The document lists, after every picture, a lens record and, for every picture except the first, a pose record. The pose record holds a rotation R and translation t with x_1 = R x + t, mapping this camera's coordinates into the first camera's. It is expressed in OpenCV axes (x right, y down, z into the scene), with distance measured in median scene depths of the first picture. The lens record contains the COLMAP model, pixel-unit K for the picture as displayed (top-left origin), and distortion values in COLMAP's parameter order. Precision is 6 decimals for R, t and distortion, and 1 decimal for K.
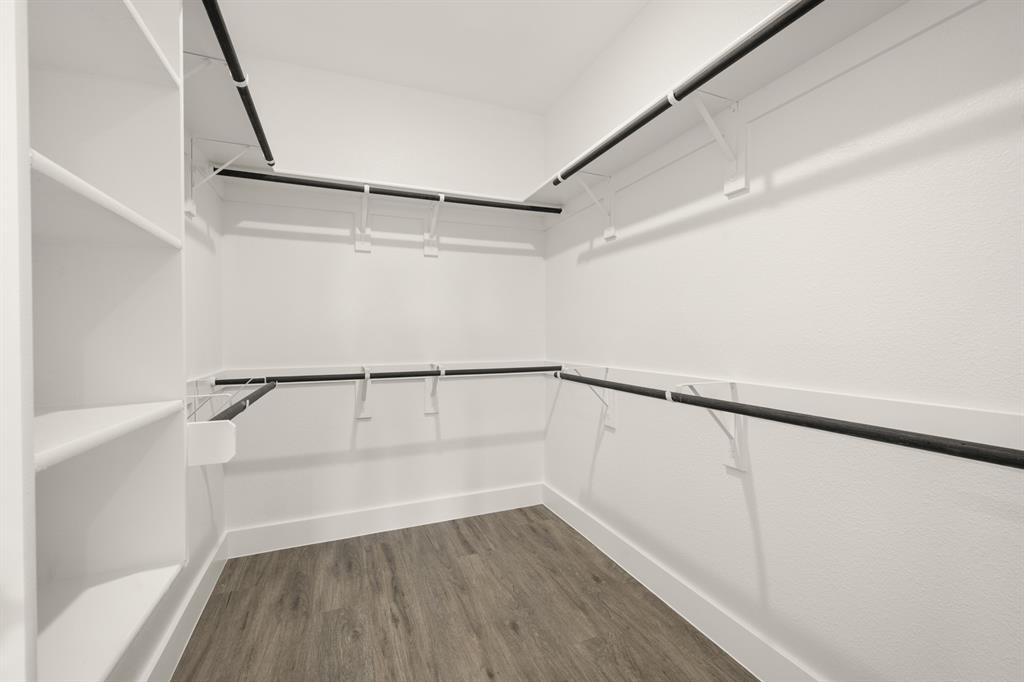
lens RADIAL K [[430.8, 0, 512.8], [0, 430.8, 345.2], [0, 0, 1]] dist [0.017850, 0.000395]
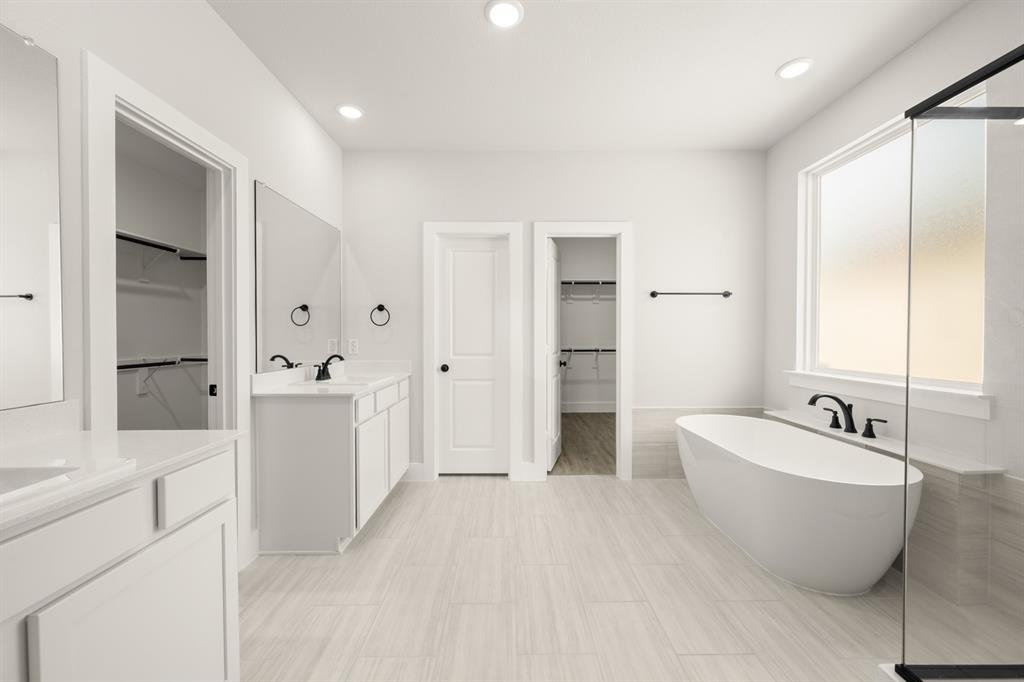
lens RADIAL K [[400.9, 0, 510.9], [0, 400.9, 342.4], [0, 0, 1]] dist [-0.002165, -0.000528]
pose [[0.923999, 0.011037, -0.382236, 0.263995], [-0.005719, 0.999870, 0.015044, -0.016524], [0.382352, -0.011715, 0.923942, -1.432718]]
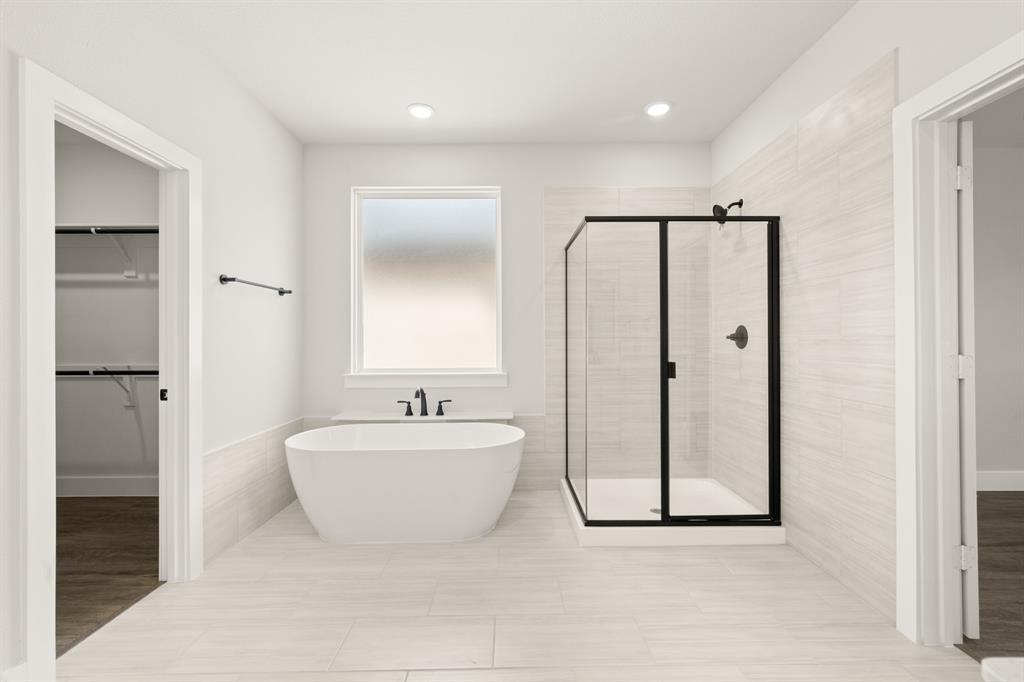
lens RADIAL K [[430.8, 0, 508.9], [0, 430.8, 339.0], [0, 0, 1]] dist [0.017850, 0.000395]
pose [[0.379453, 0.003732, 0.925203, -0.488137], [0.001065, 0.999989, -0.004471, -0.019248], [-0.925210, 0.002682, 0.379445, -0.977639]]
